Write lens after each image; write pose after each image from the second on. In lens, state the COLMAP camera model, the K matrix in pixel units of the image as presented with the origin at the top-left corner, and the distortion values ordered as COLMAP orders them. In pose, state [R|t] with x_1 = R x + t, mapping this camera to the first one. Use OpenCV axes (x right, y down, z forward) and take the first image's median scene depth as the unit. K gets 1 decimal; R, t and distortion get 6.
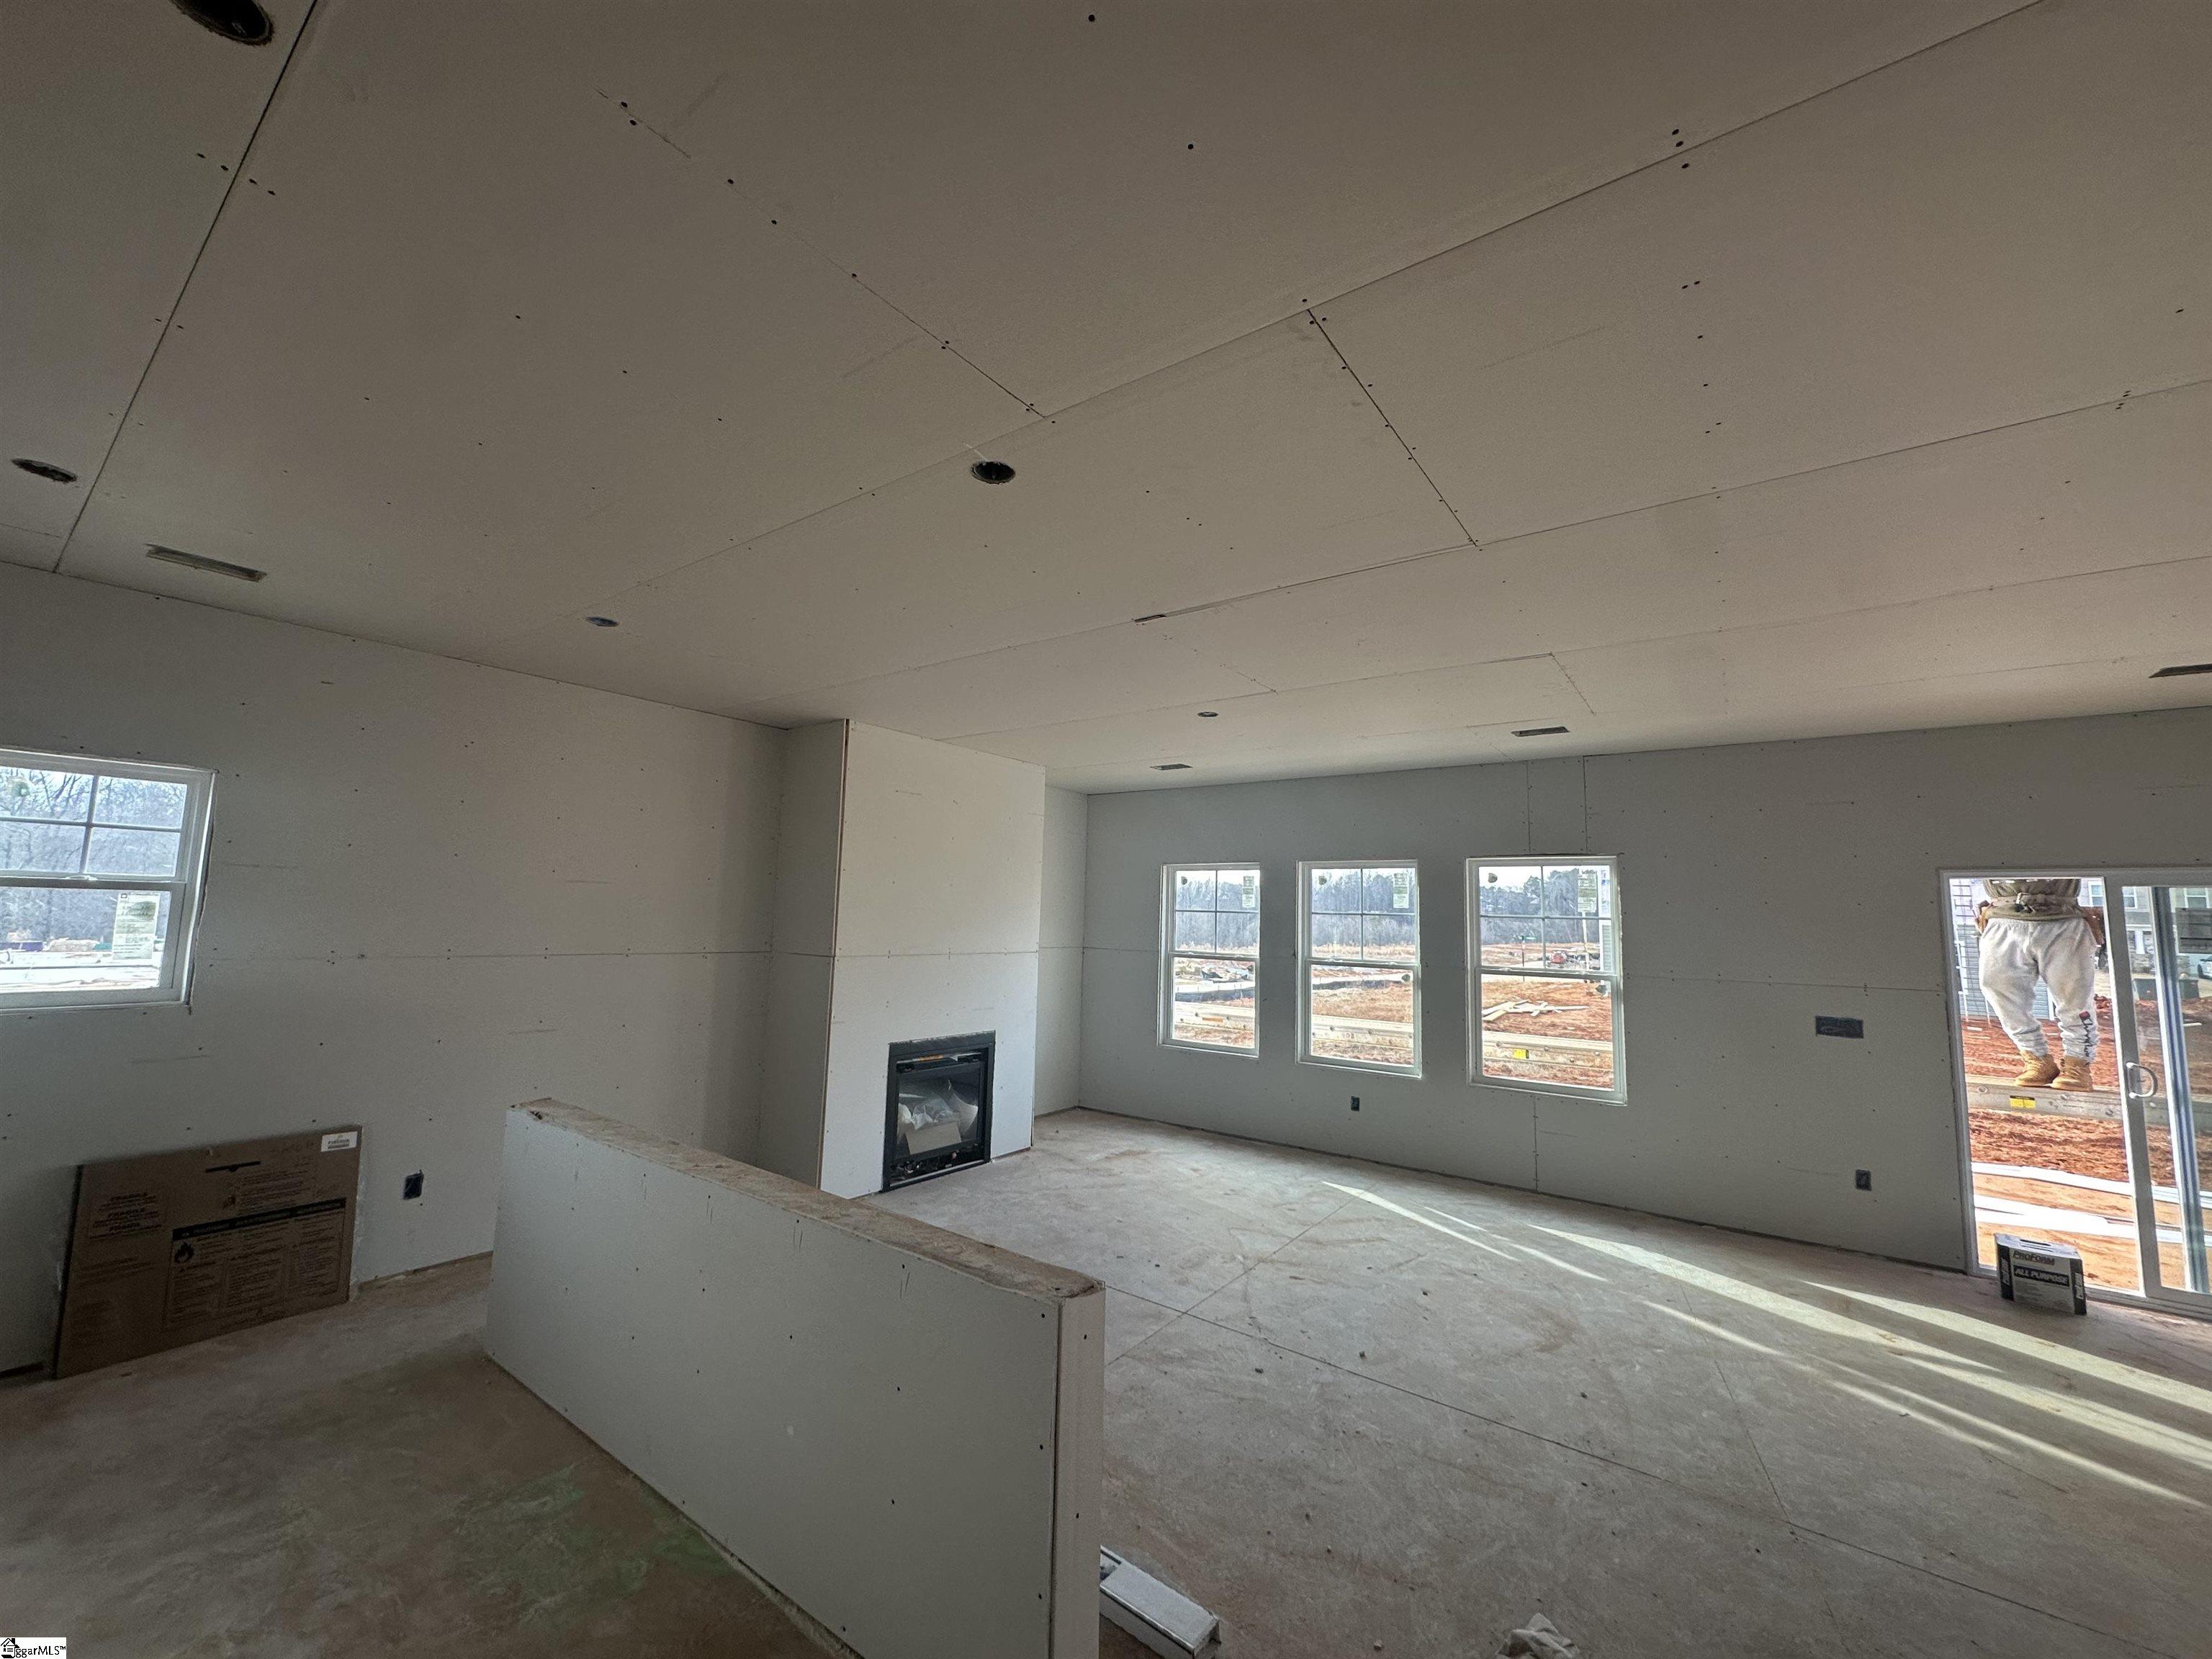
lens RADIAL K [[878.9, 0, 1100.4], [0, 878.9, 827.3], [0, 0, 1]] dist [-0.004182, 0.001460]
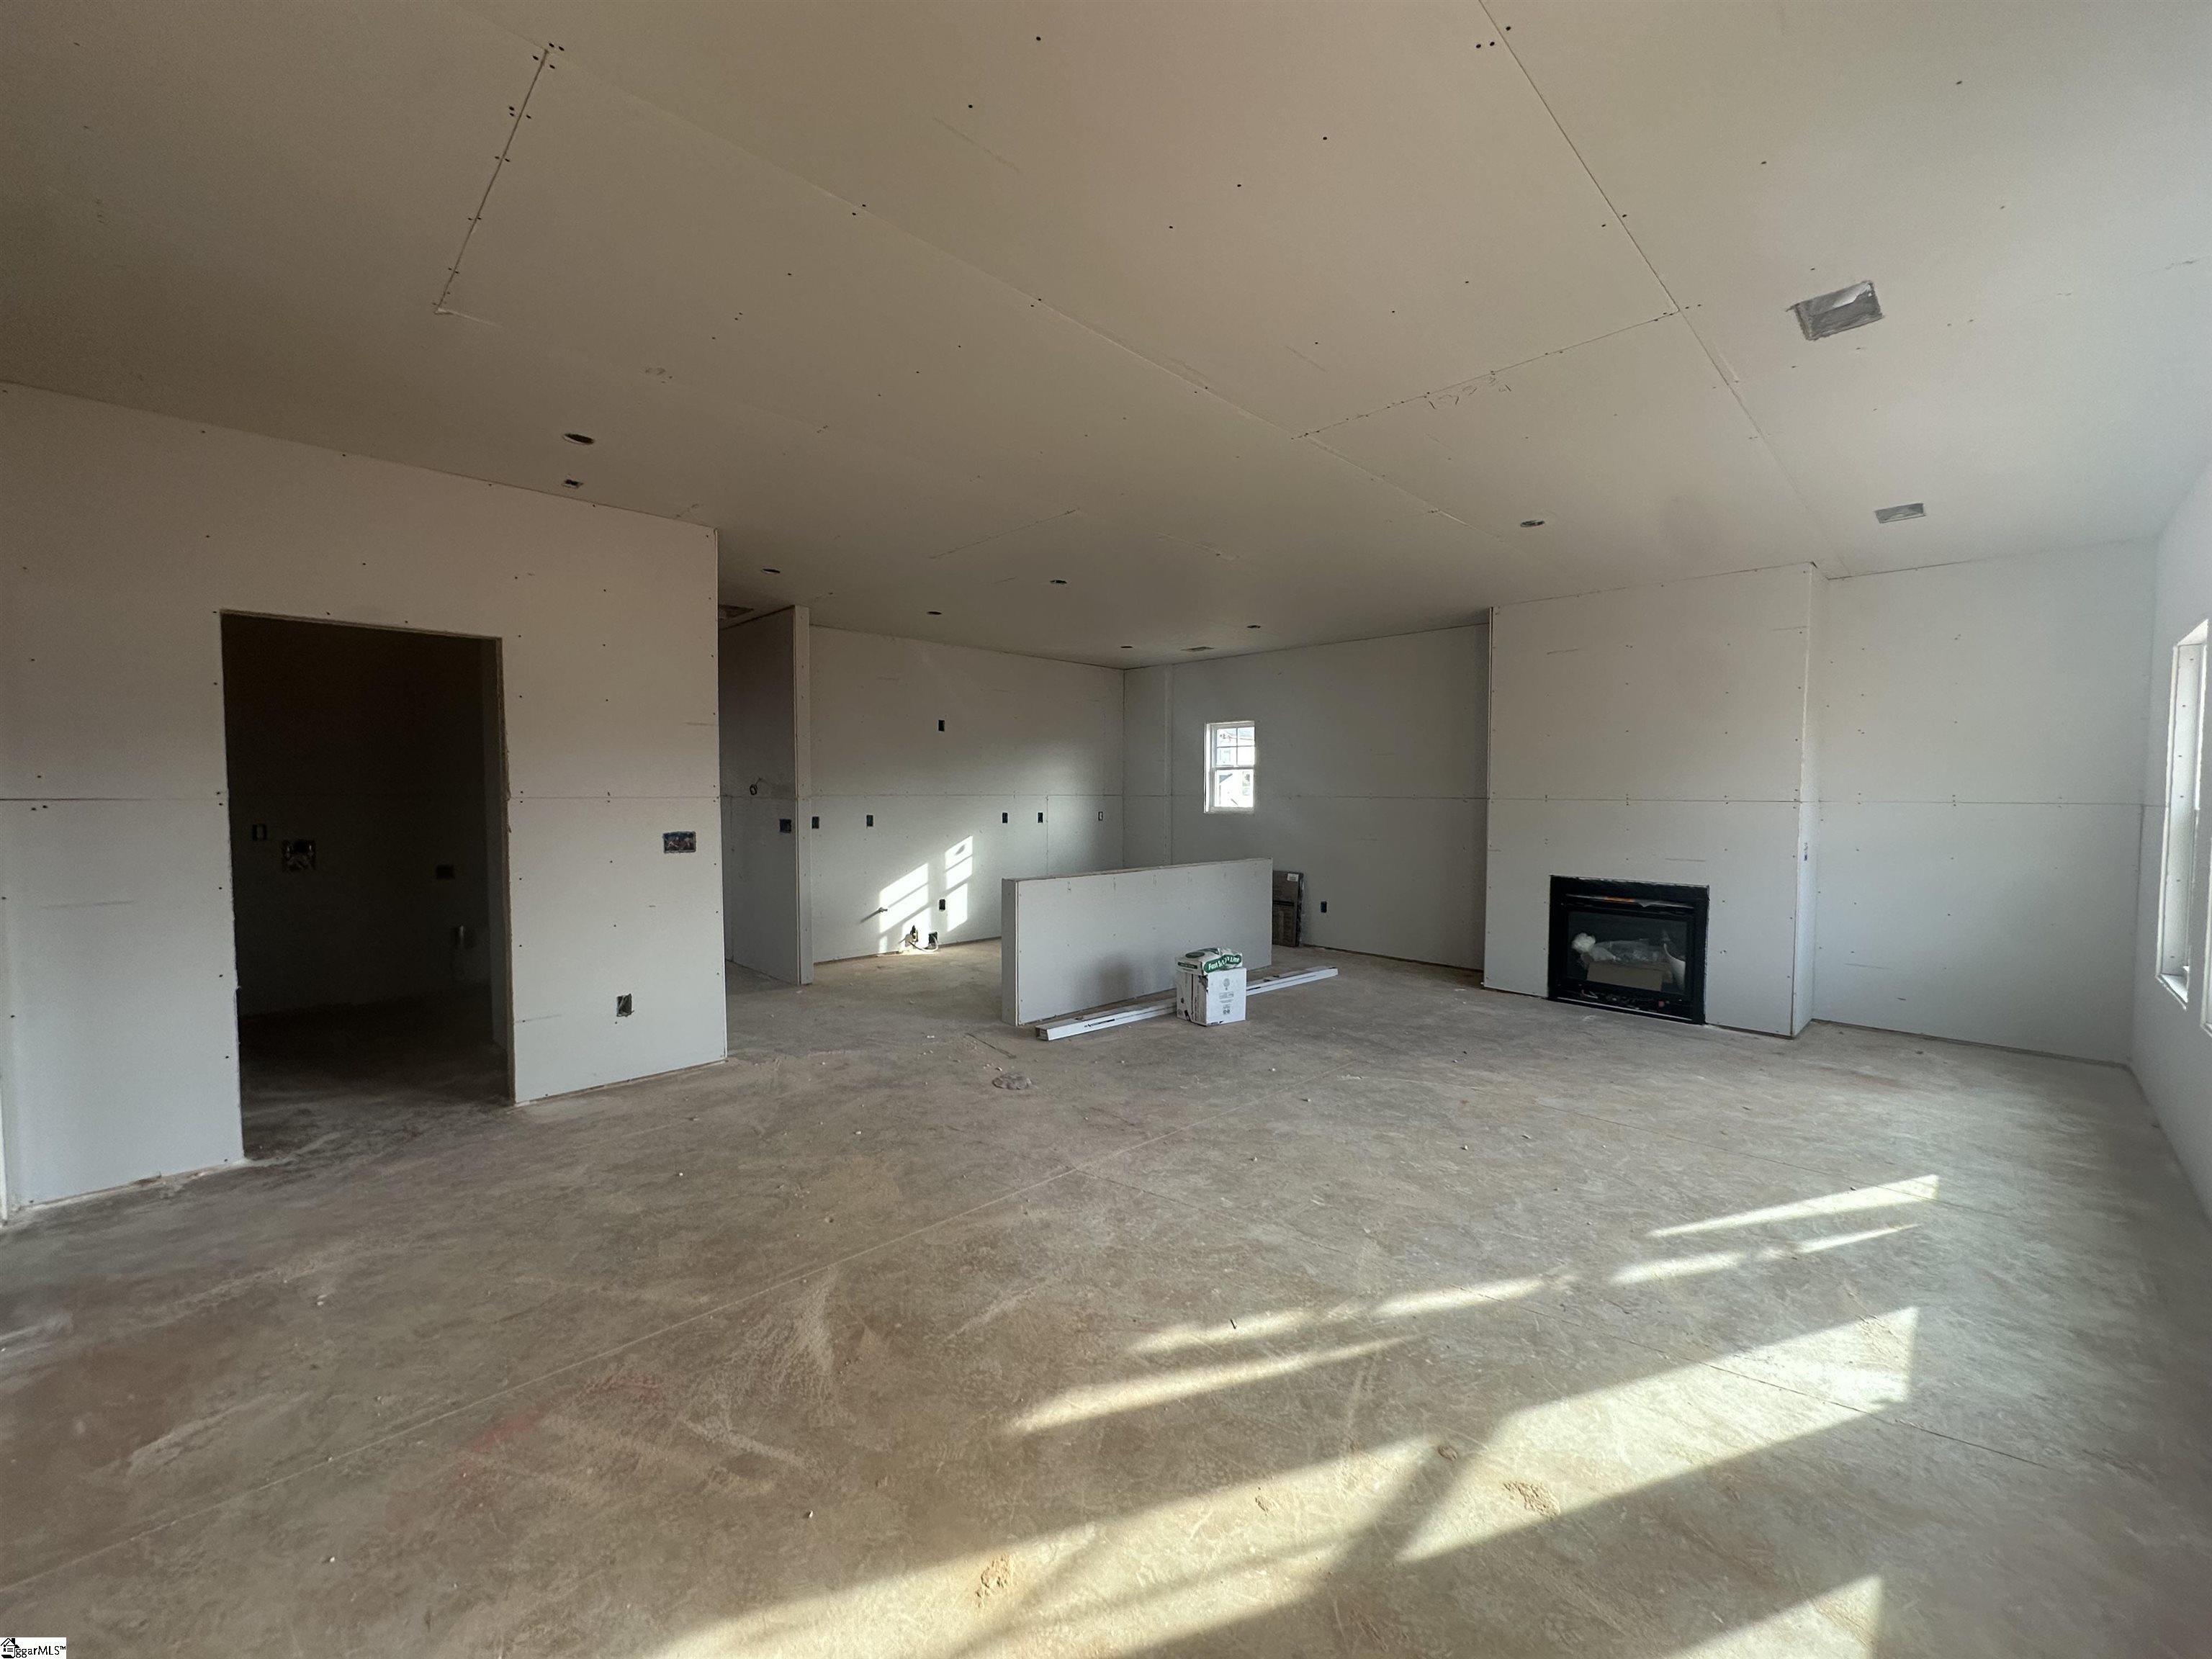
lens RADIAL K [[879.2, 0, 1100.9], [0, 879.2, 827.4], [0, 0, 1]] dist [-0.003351, 0.000406]
pose [[-0.156879, 0.013521, -0.987525, 1.112325], [0.094871, 0.995488, -0.001441, 0.145882], [0.983051, -0.093914, -0.157454, 0.685945]]
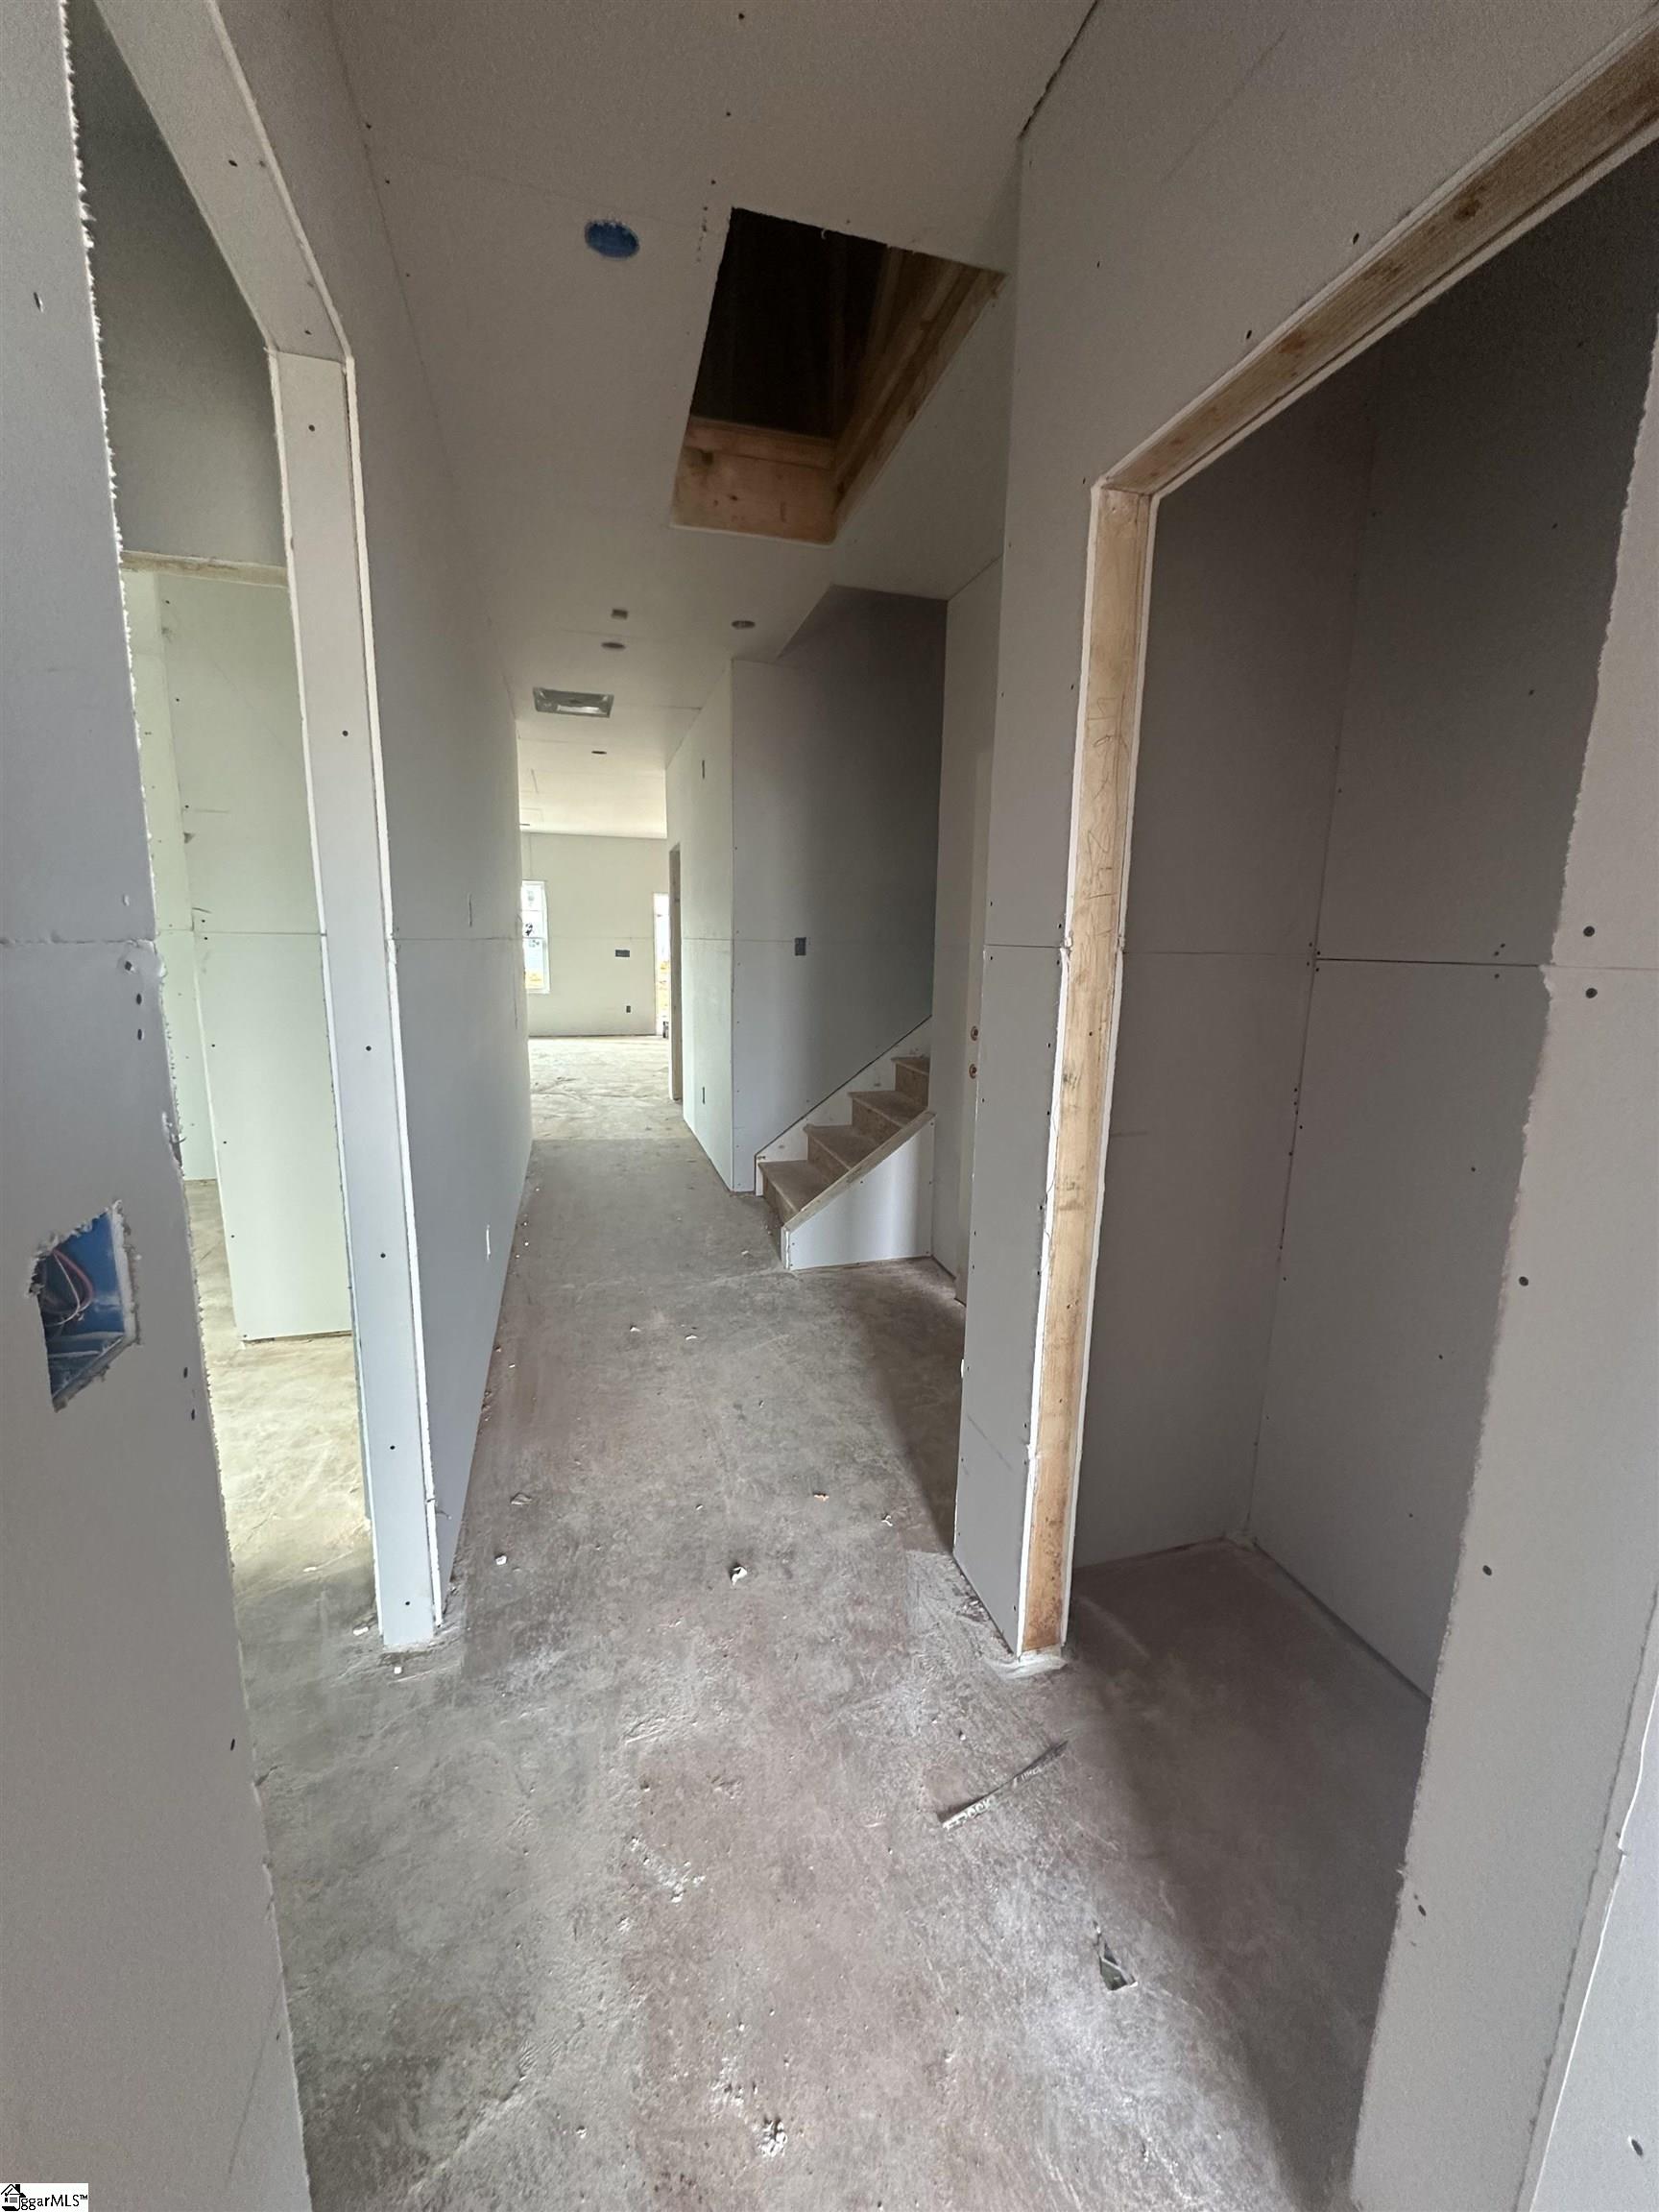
lens RADIAL K [[878.9, 0, 829.5], [0, 878.9, 1106.0], [0, 0, 1]] dist [-0.004182, 0.001460]
pose [[0.609825, -0.165663, 0.775029, -0.907200], [-0.090316, 0.957012, 0.275627, -0.117742], [-0.787373, -0.238082, 0.568648, -1.109487]]
